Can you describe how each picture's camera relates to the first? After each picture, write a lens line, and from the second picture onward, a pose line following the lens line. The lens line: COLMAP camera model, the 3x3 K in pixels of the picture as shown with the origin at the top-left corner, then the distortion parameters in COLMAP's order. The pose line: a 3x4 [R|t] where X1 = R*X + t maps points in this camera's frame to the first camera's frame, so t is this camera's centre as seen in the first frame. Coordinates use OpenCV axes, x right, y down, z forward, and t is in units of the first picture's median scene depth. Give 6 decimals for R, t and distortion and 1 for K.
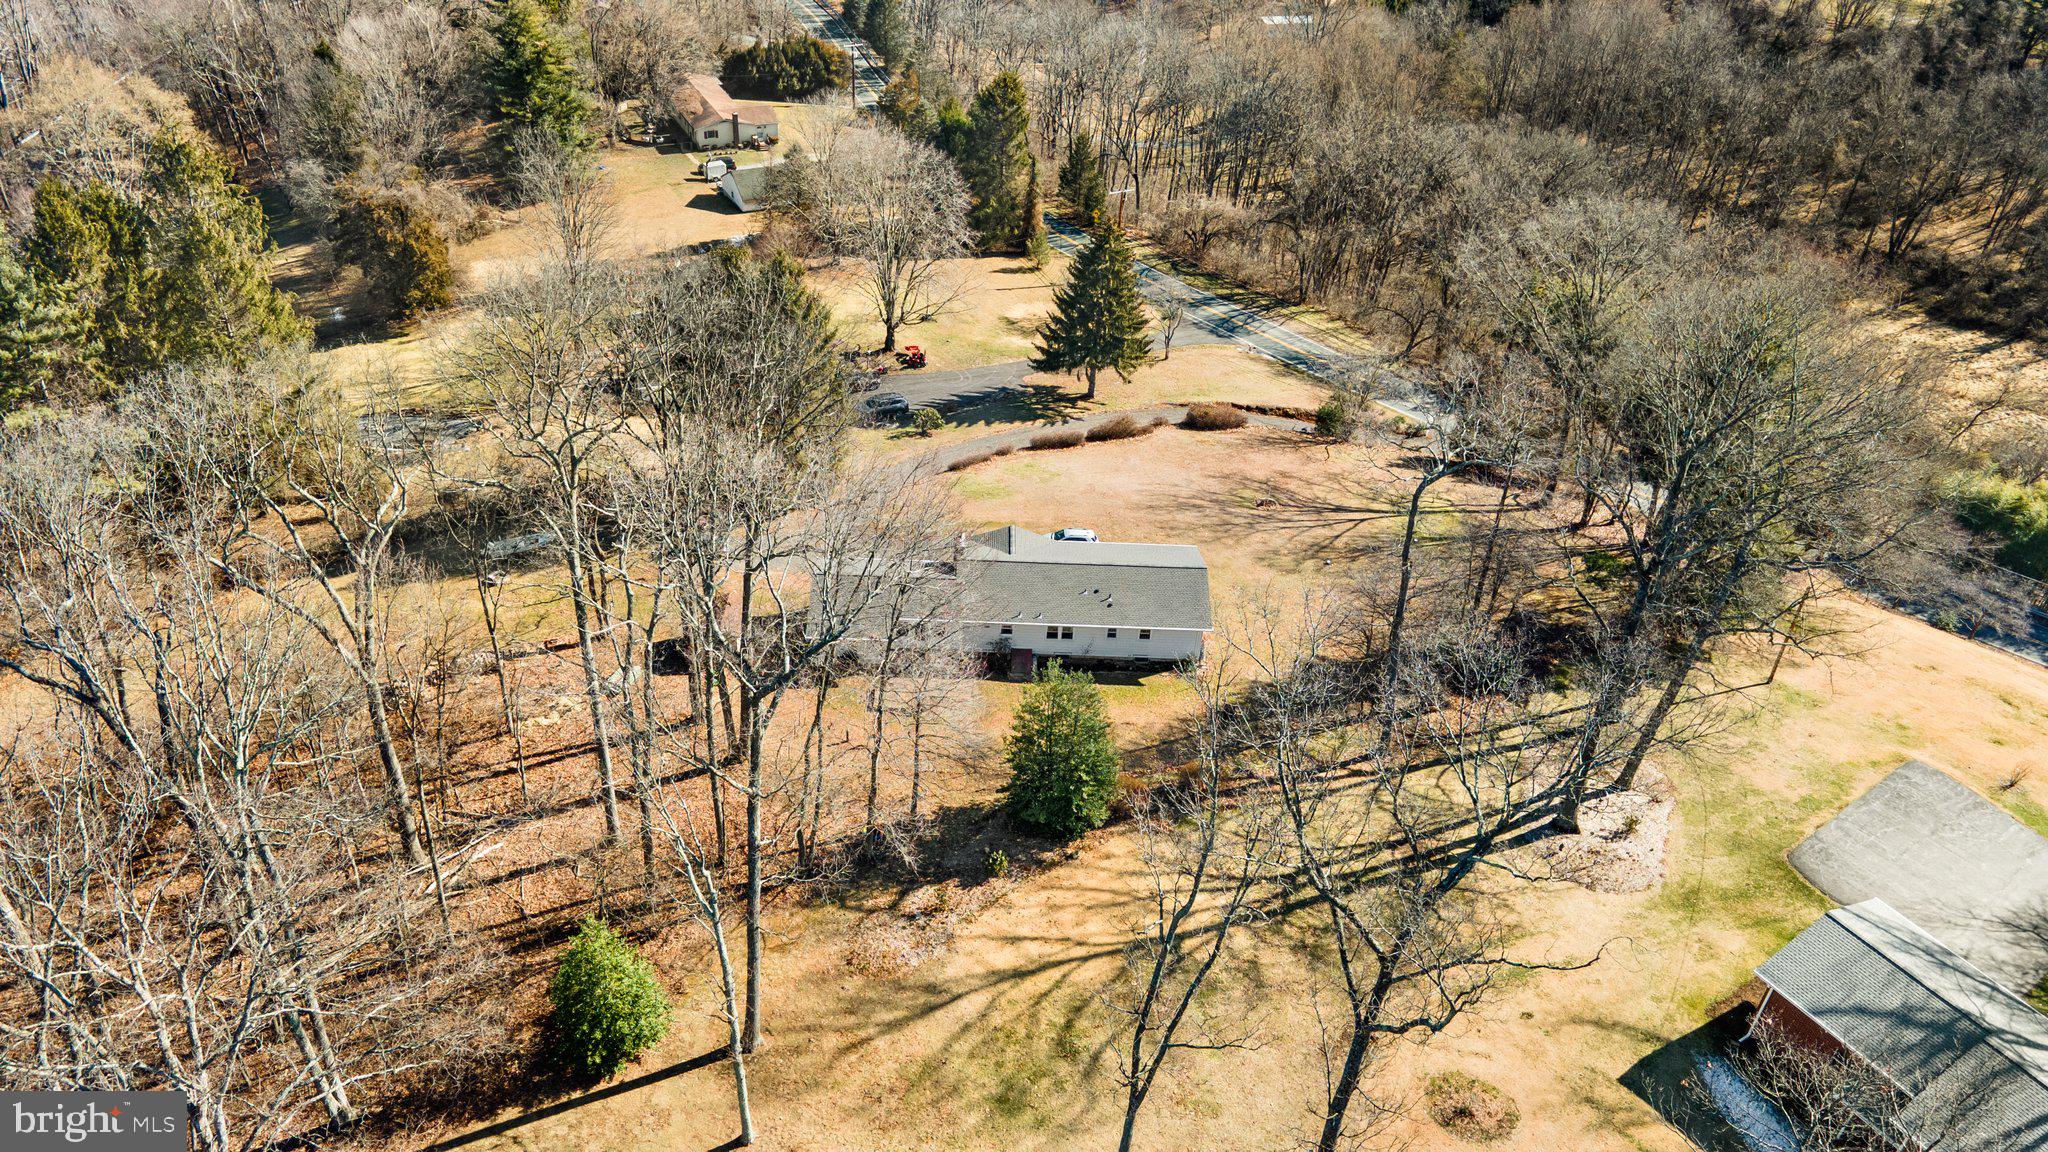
lens RADIAL K [[1518.3, 0, 1024.1], [0, 1518.3, 553.6], [0, 0, 1]] dist [0.030160, 0.036266]
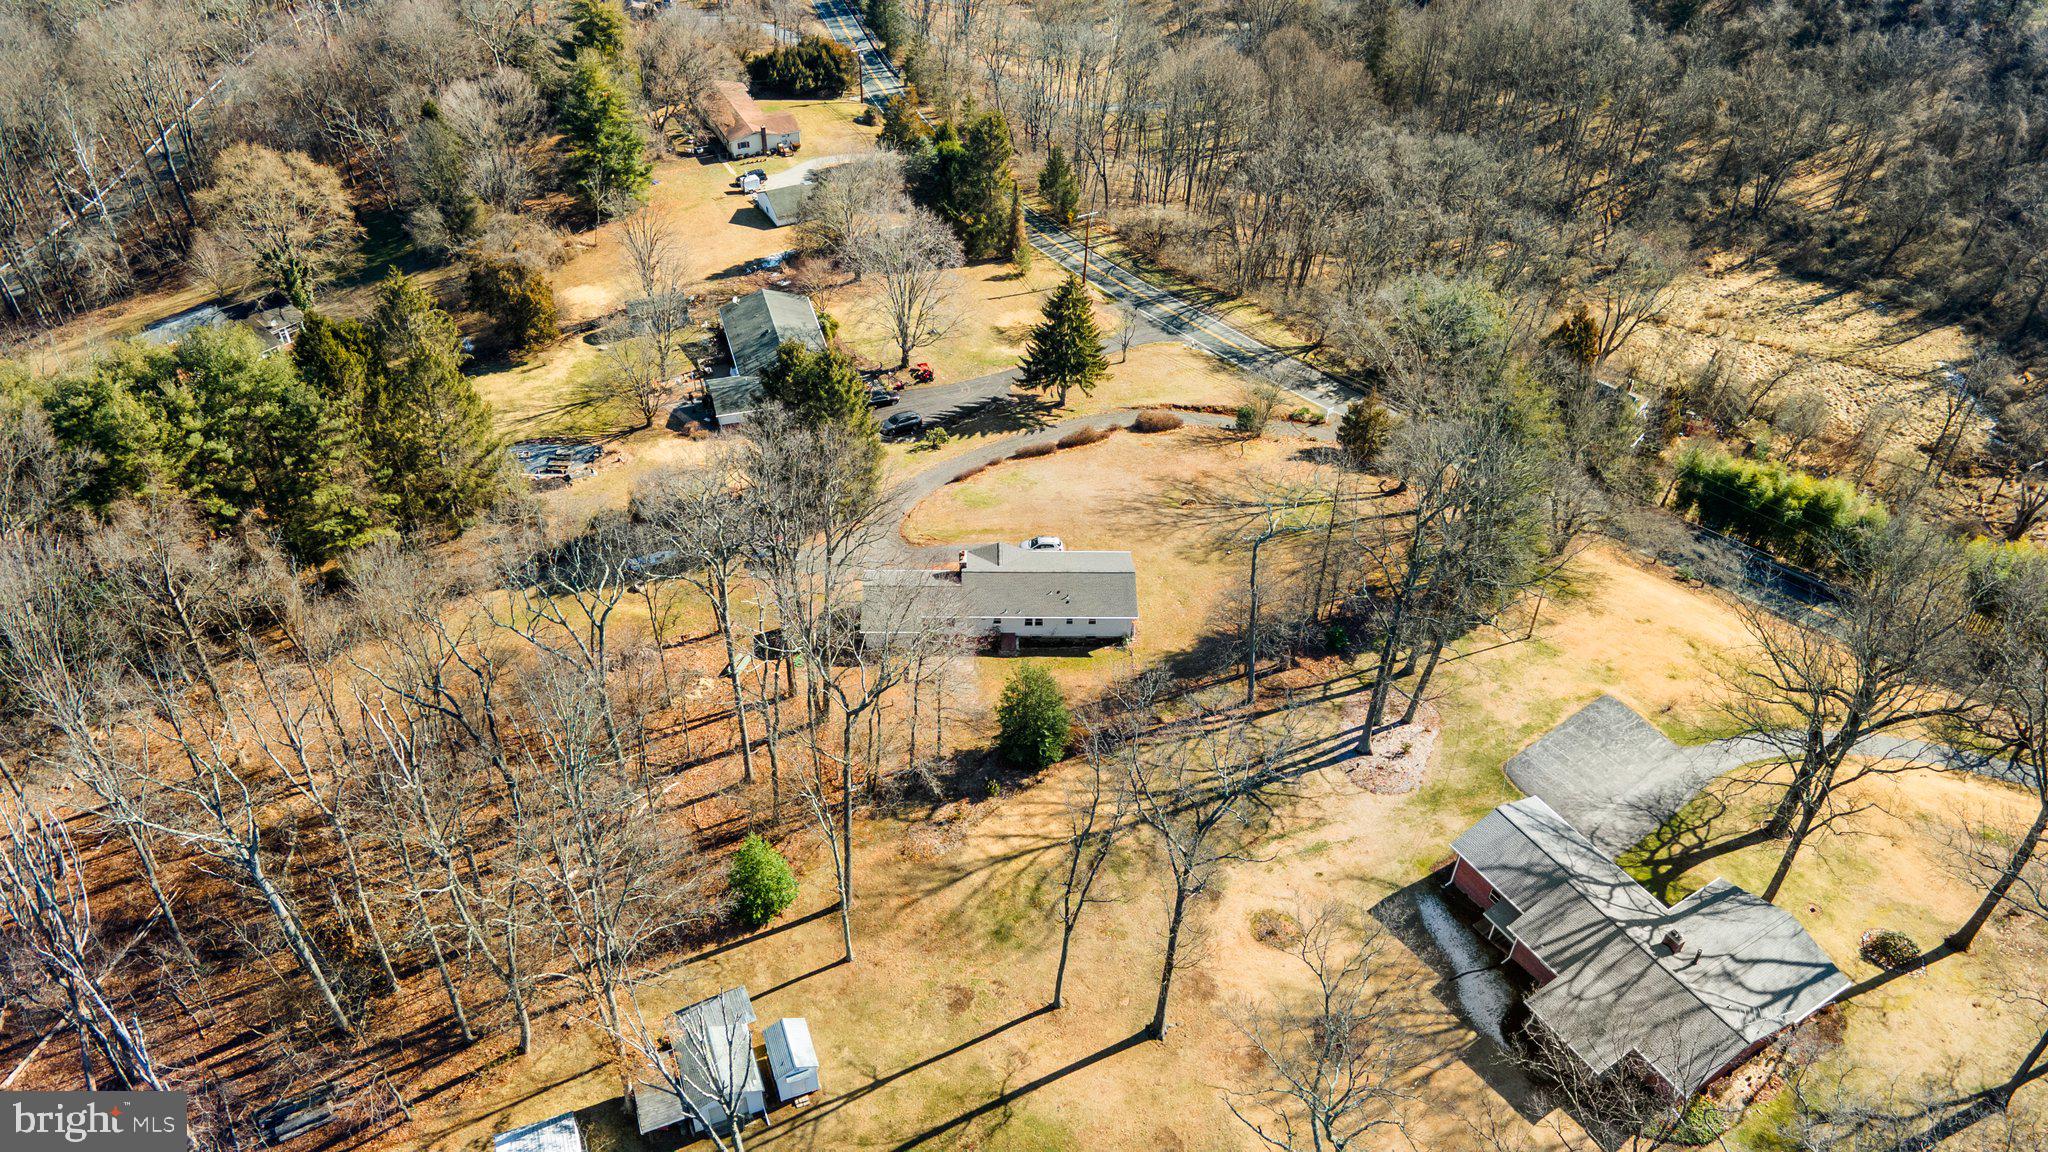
lens RADIAL K [[1528.5, 0, 1027.8], [0, 1528.5, 551.0], [0, 0, 1]] dist [0.049325, -0.006673]
pose [[0.999627, -0.026548, -0.006459, 0.020986], [0.027056, 0.994736, 0.098835, -0.116398], [0.003802, -0.098973, 0.995083, -0.328384]]
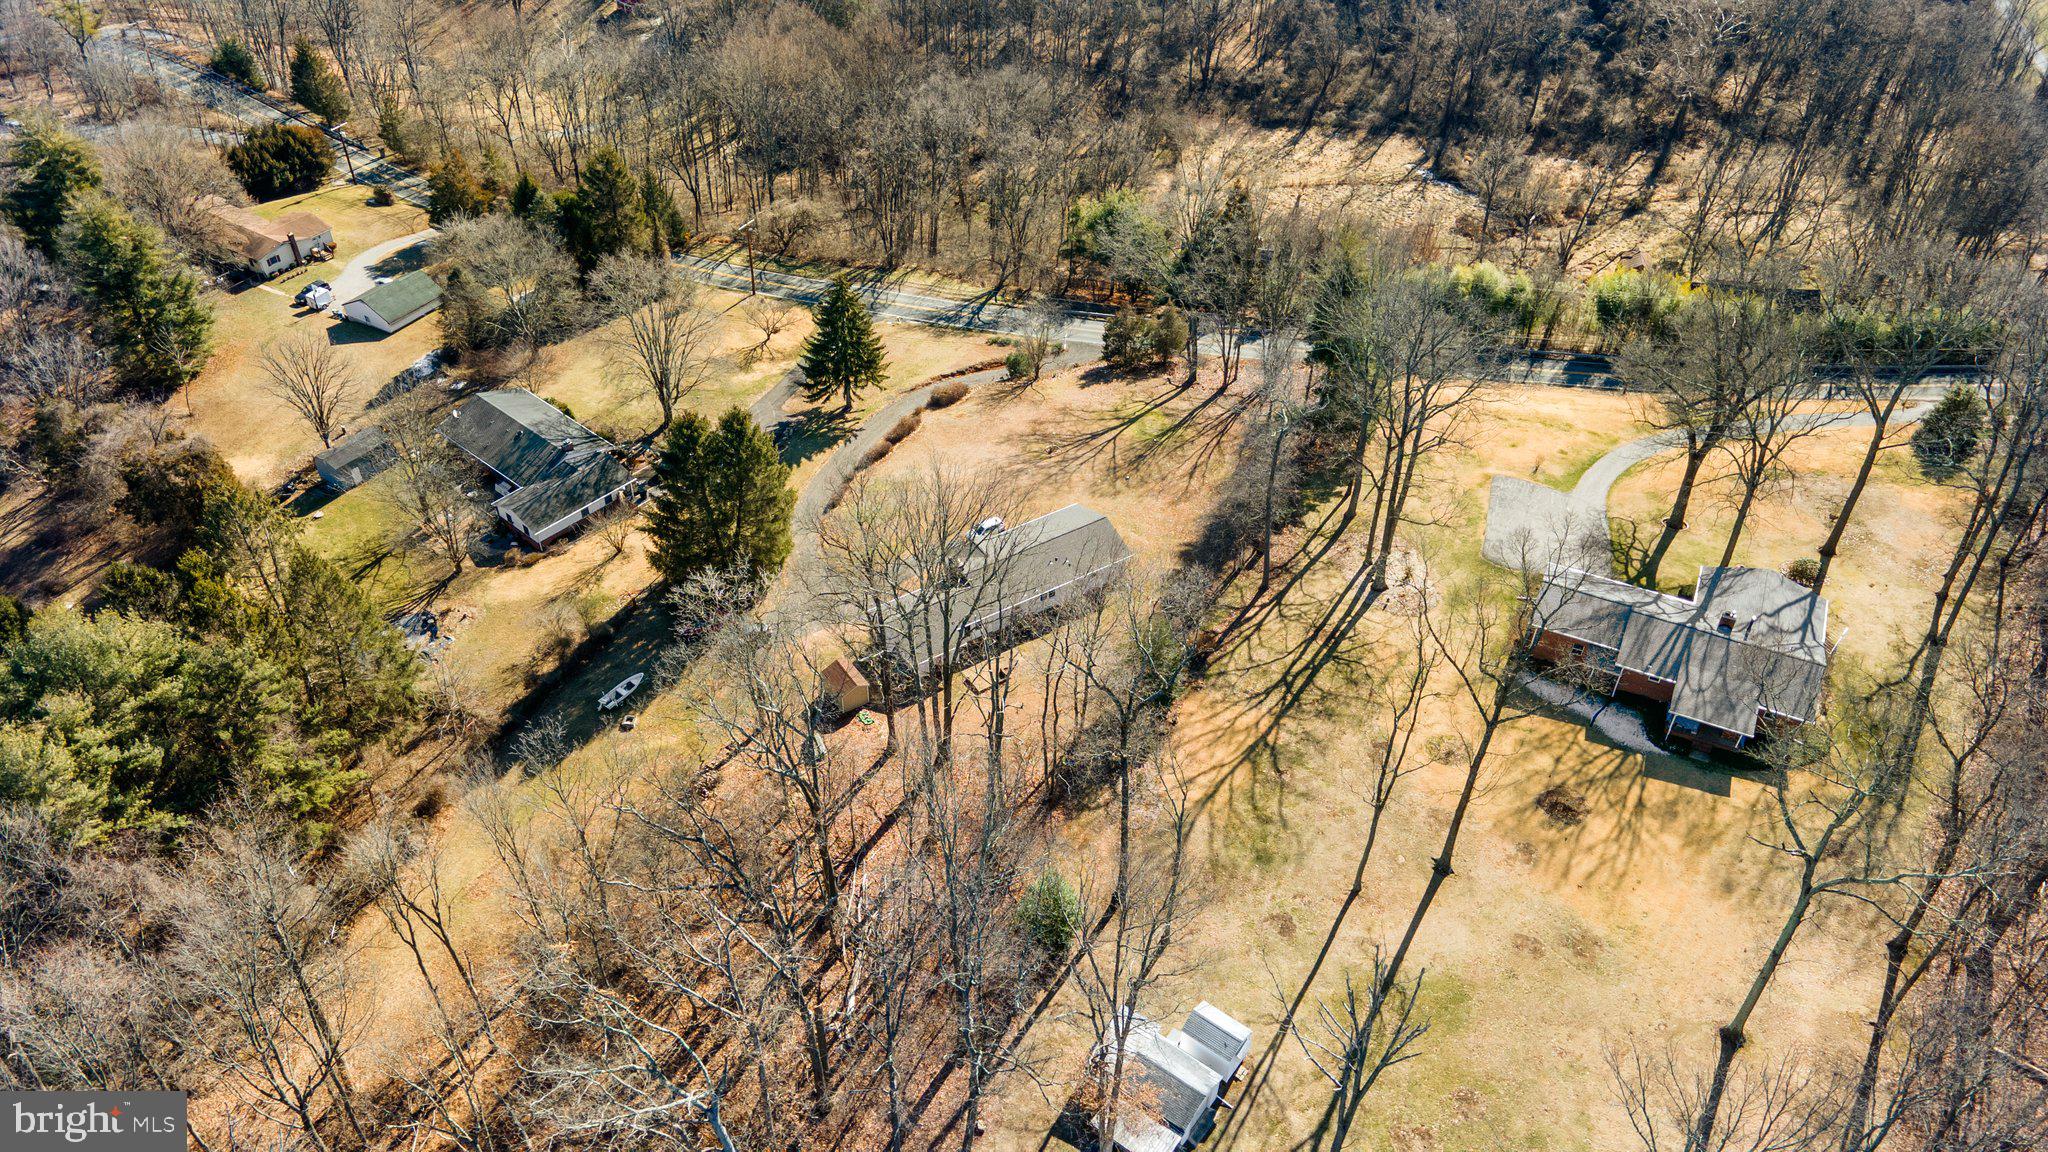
lens RADIAL K [[1528.5, 0, 1027.8], [0, 1528.5, 551.0], [0, 0, 1]] dist [0.049325, -0.006673]
pose [[0.840924, -0.372319, 0.392716, -0.405038], [0.323431, 0.927615, 0.186875, -0.196272], [-0.433866, -0.030131, 0.900473, -0.236650]]
